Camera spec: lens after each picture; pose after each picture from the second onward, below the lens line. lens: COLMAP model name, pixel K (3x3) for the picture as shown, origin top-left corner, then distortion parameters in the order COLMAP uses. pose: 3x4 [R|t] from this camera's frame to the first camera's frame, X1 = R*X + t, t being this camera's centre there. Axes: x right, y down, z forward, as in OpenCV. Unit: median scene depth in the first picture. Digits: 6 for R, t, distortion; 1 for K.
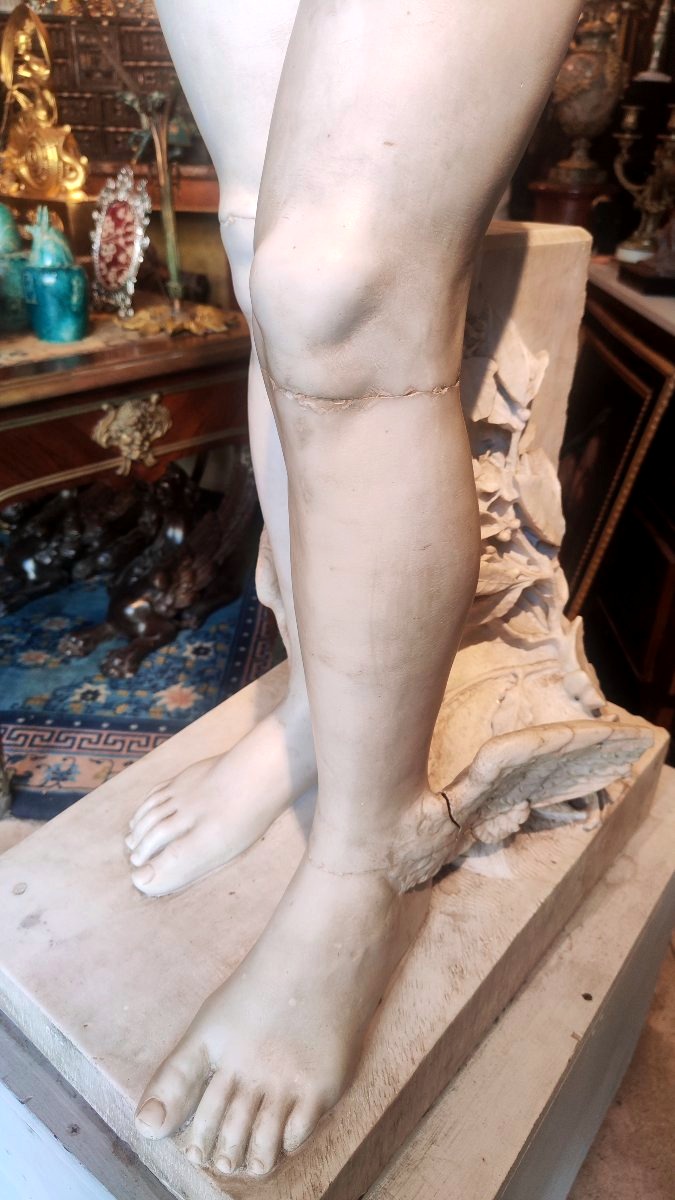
lens RADIAL K [[855.1, 0, 337.5], [0, 855.1, 600.0], [0, 0, 1]] dist [-0.003225, -0.000320]
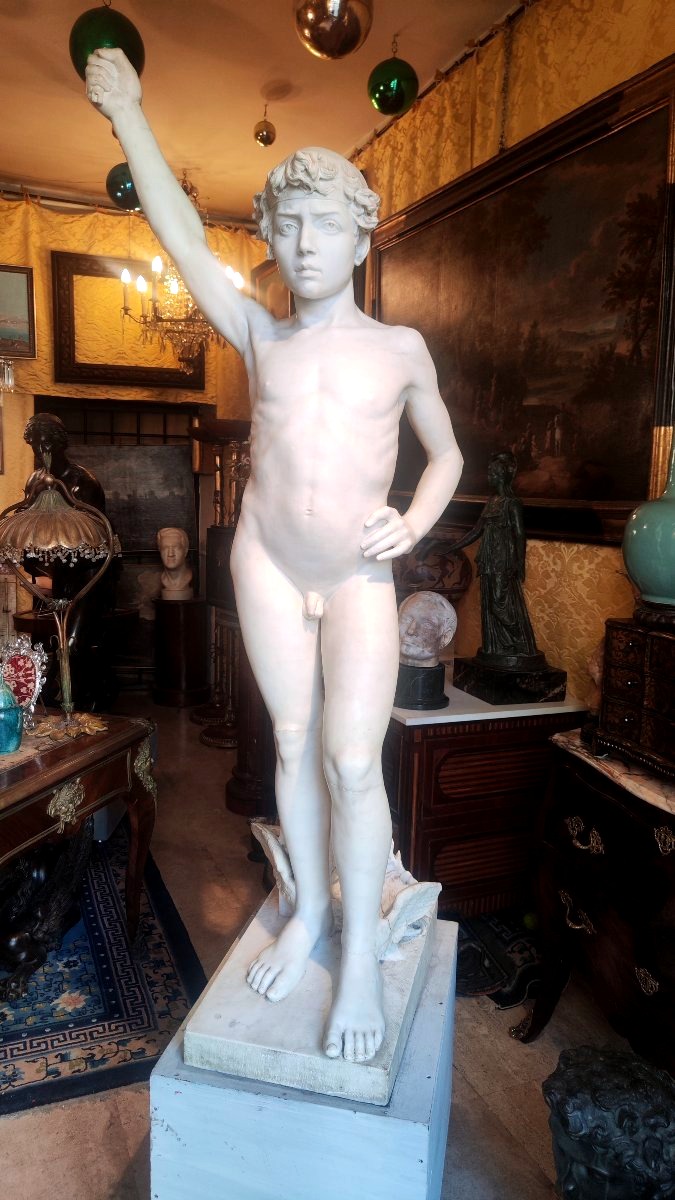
lens RADIAL K [[849.6, 0, 337.5], [0, 849.6, 600.0], [0, 0, 1]] dist [0.017273, 0.002624]
pose [[0.906363, -0.066767, 0.417191, -0.356617], [0.205608, 0.932325, -0.297482, 0.016059], [-0.369095, 0.355404, 0.858753, -0.549777]]
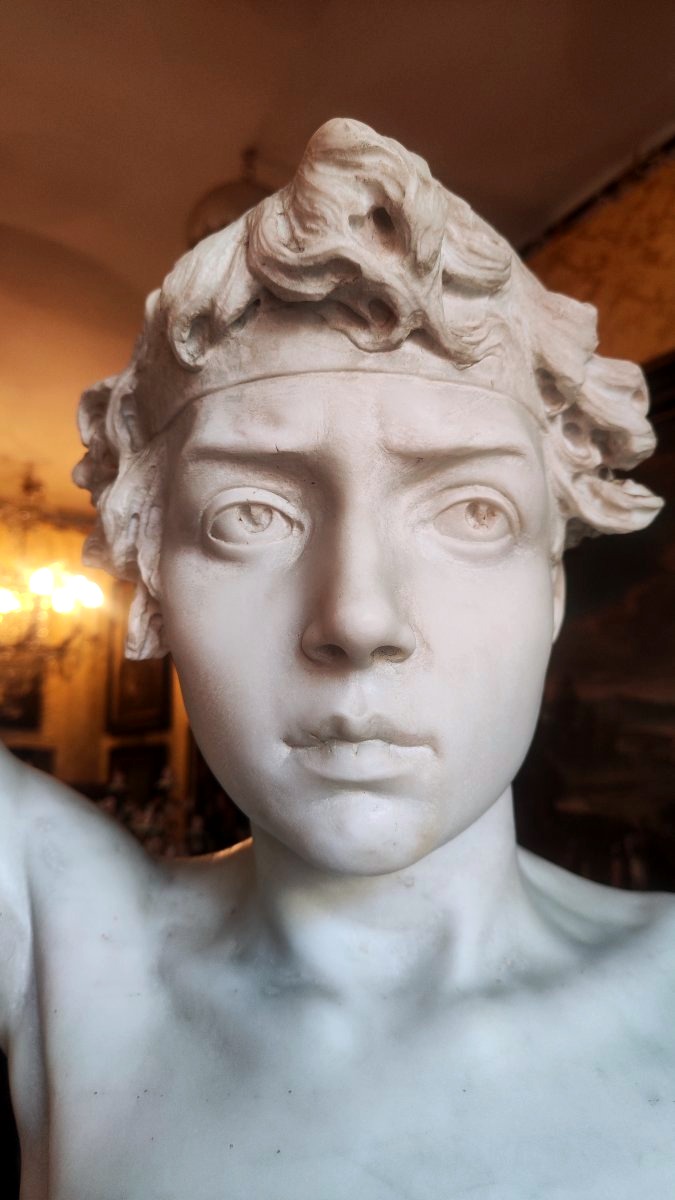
lens RADIAL K [[847.9, 0, 337.5], [0, 847.9, 600.0], [0, 0, 1]] dist [-0.001611, -0.003689]
pose [[0.824638, 0.081304, 0.559787, -0.101474], [0.293850, 0.784037, -0.546753, -0.478903], [-0.483347, 0.615367, 0.622655, -0.041939]]
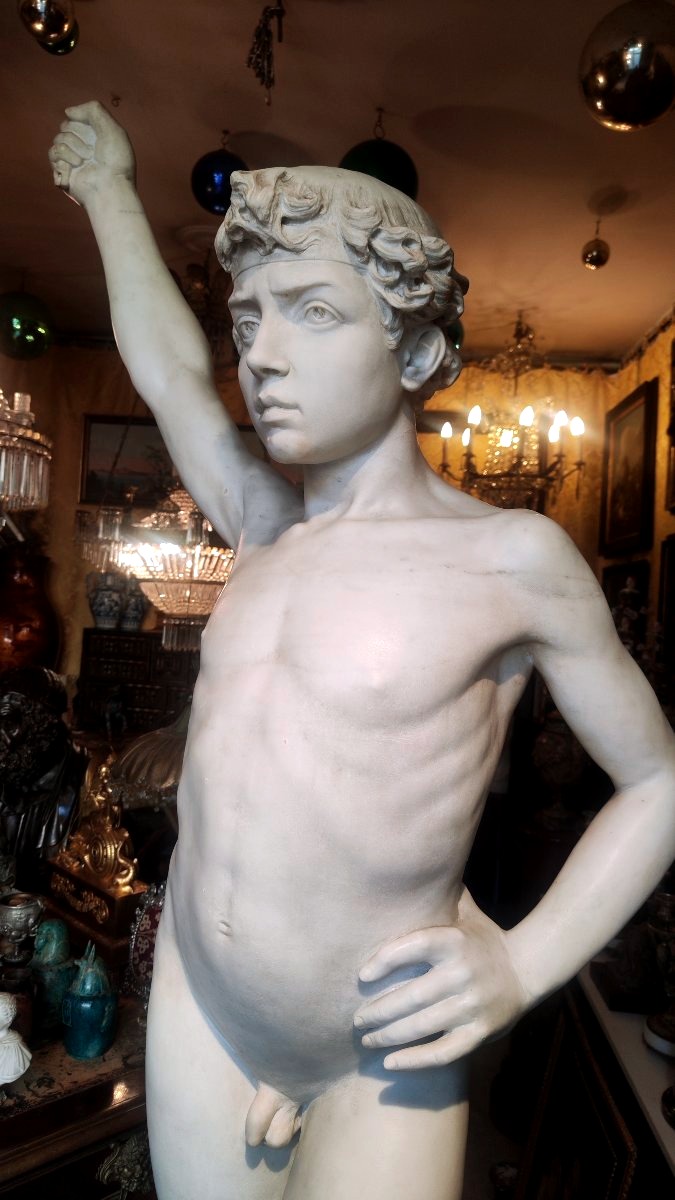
lens RADIAL K [[847.9, 0, 337.5], [0, 847.9, 600.0], [0, 0, 1]] dist [-0.001611, -0.003689]
pose [[0.998226, 0.035102, -0.048099, 0.037722], [-0.053990, 0.874243, -0.482478, -0.272107], [0.025115, 0.484219, 0.874586, -0.238342]]
